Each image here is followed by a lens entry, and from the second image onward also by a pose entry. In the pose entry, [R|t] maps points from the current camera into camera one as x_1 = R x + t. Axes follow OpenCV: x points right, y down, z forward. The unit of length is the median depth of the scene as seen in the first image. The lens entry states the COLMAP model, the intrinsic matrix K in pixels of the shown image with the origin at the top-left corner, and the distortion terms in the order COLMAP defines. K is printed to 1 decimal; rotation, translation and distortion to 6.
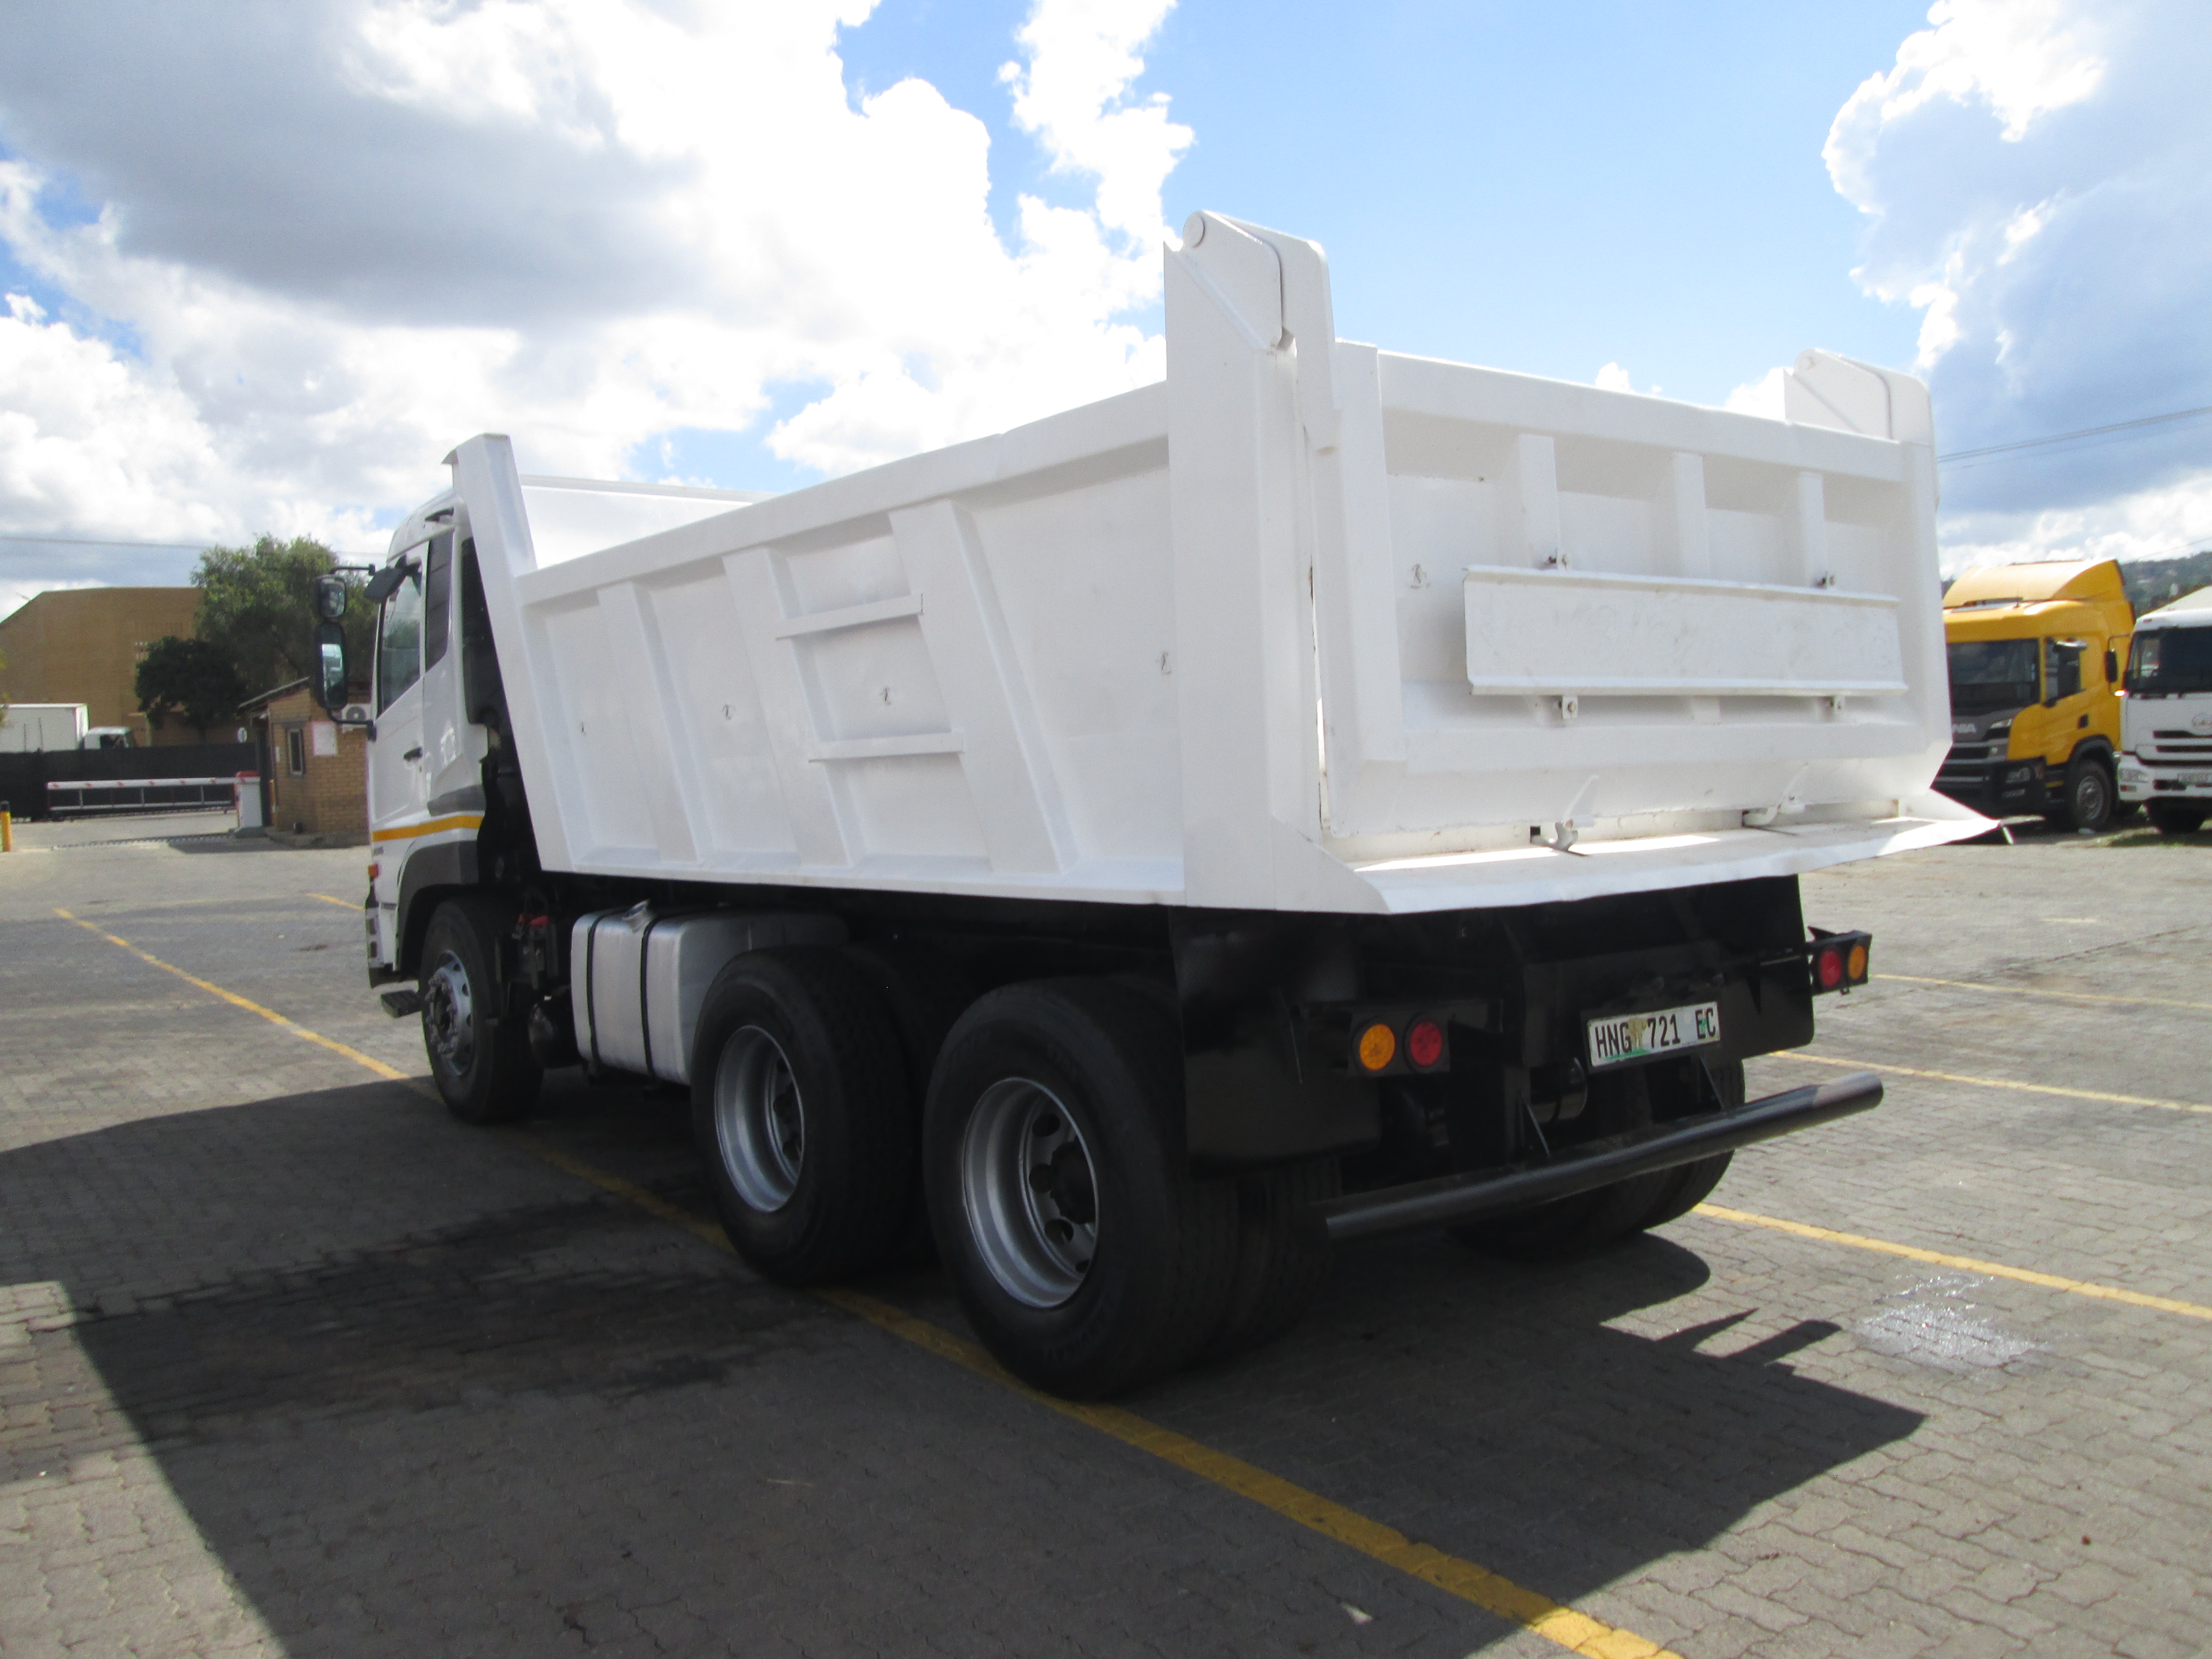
lens RADIAL K [[1829.0, 0, 1104.3], [0, 1829.0, 836.1], [0, 0, 1]] dist [-0.074089, 0.067178]
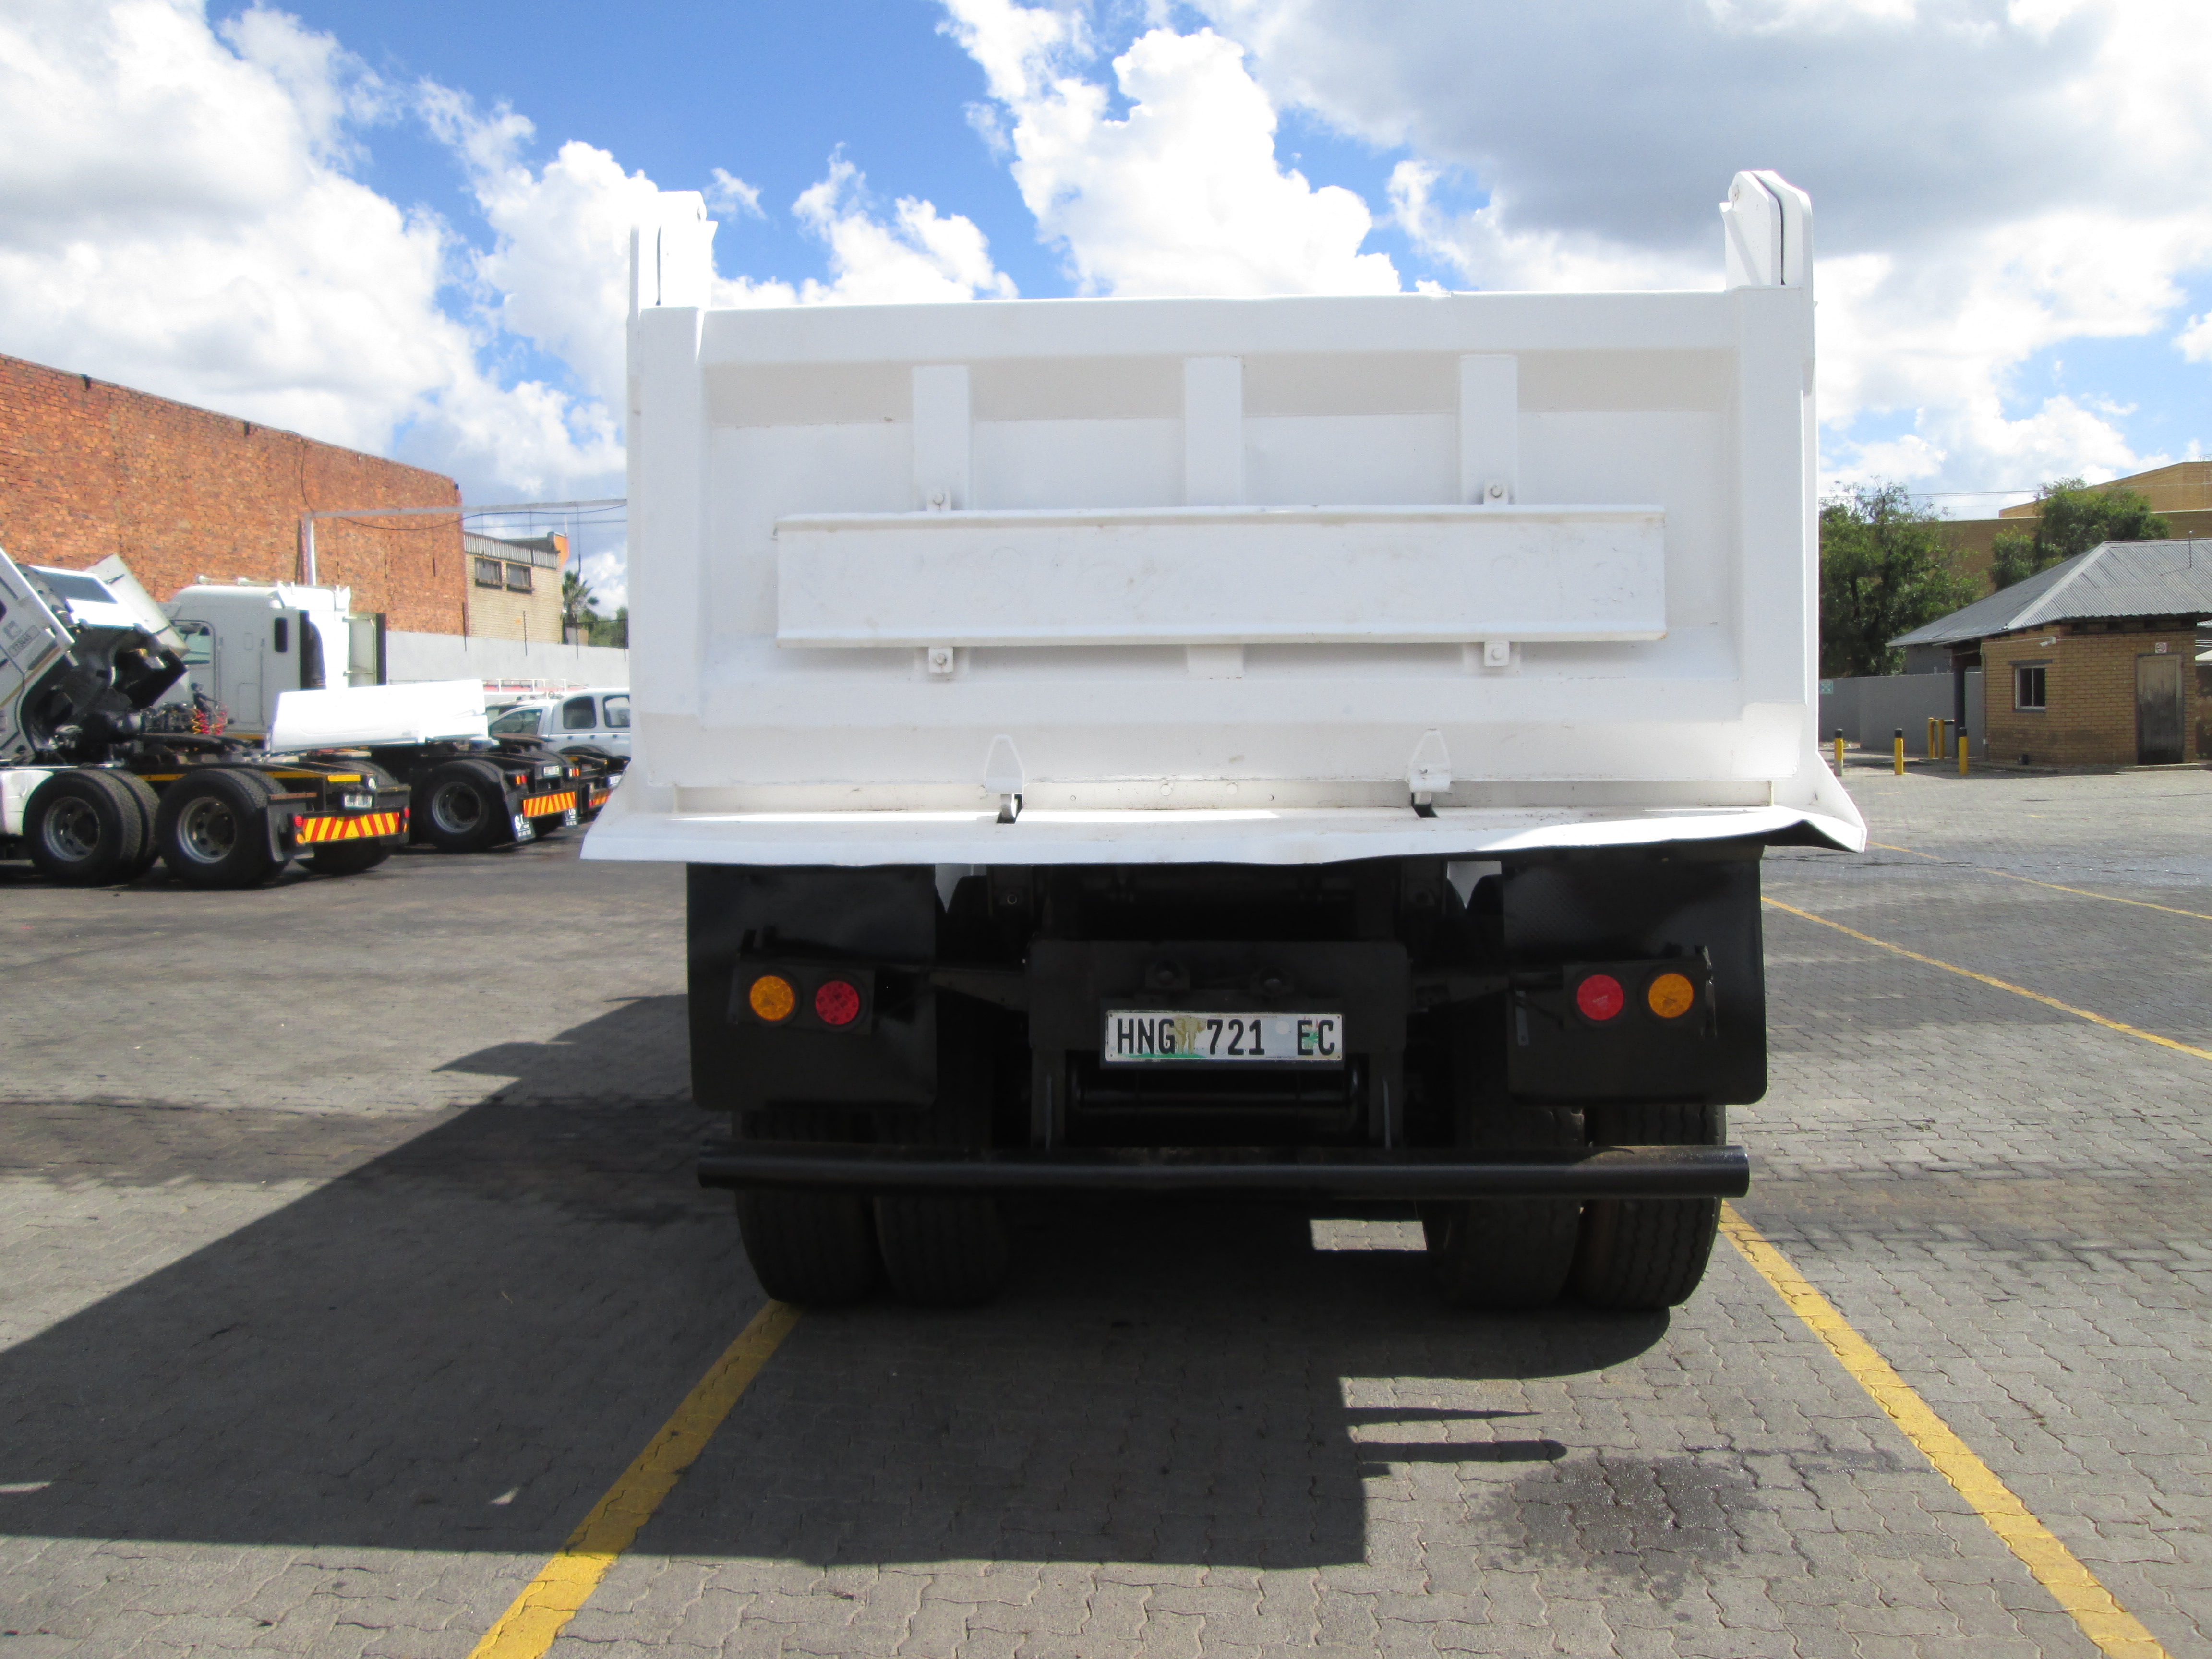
lens RADIAL K [[1829.0, 0, 1093.8], [0, 1829.0, 829.2], [0, 0, 1]] dist [-0.074089, 0.067178]
pose [[0.754533, 0.060516, -0.653466, 0.839525], [-0.041063, 0.998142, 0.045021, -0.027137], [0.654976, -0.007137, 0.755616, 0.317336]]
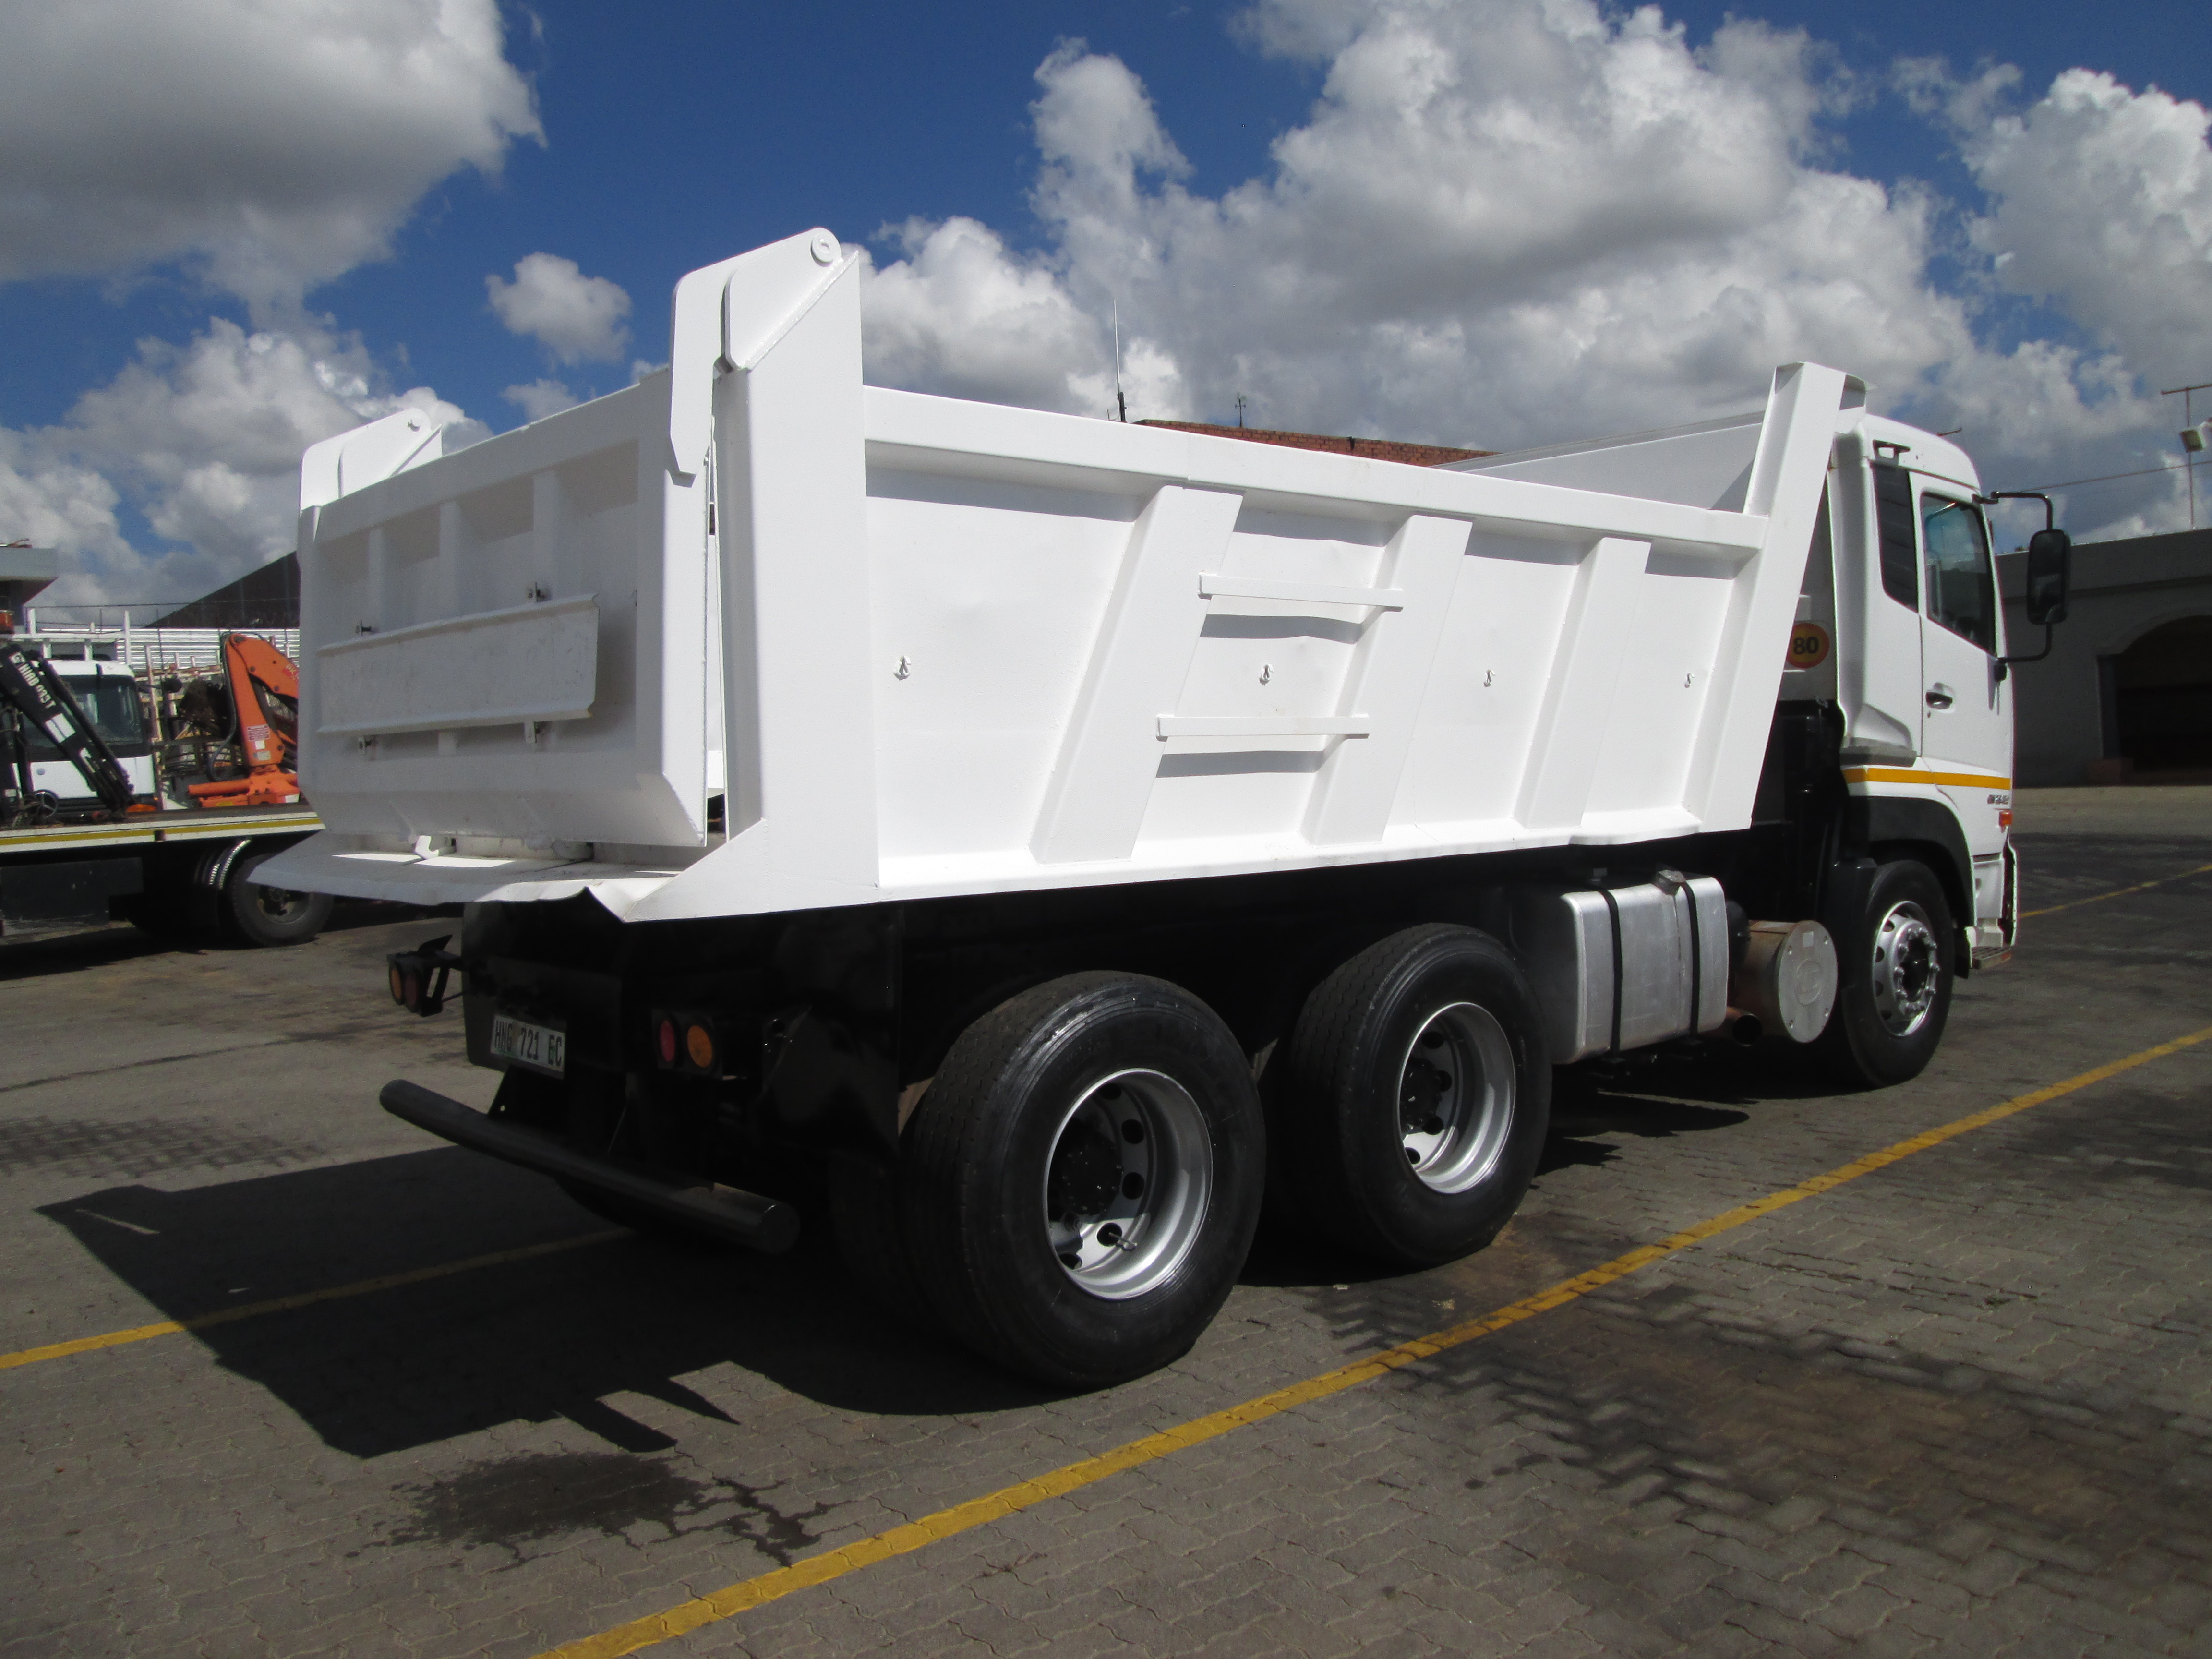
lens RADIAL K [[1829.0, 0, 1117.7], [0, 1829.0, 816.8], [0, 0, 1]] dist [-0.074089, 0.067178]
pose [[0.058805, 0.065300, -0.996131, 1.412159], [-0.005302, 0.997865, 0.065101, -0.097435], [0.998255, 0.001453, 0.059025, 1.318769]]
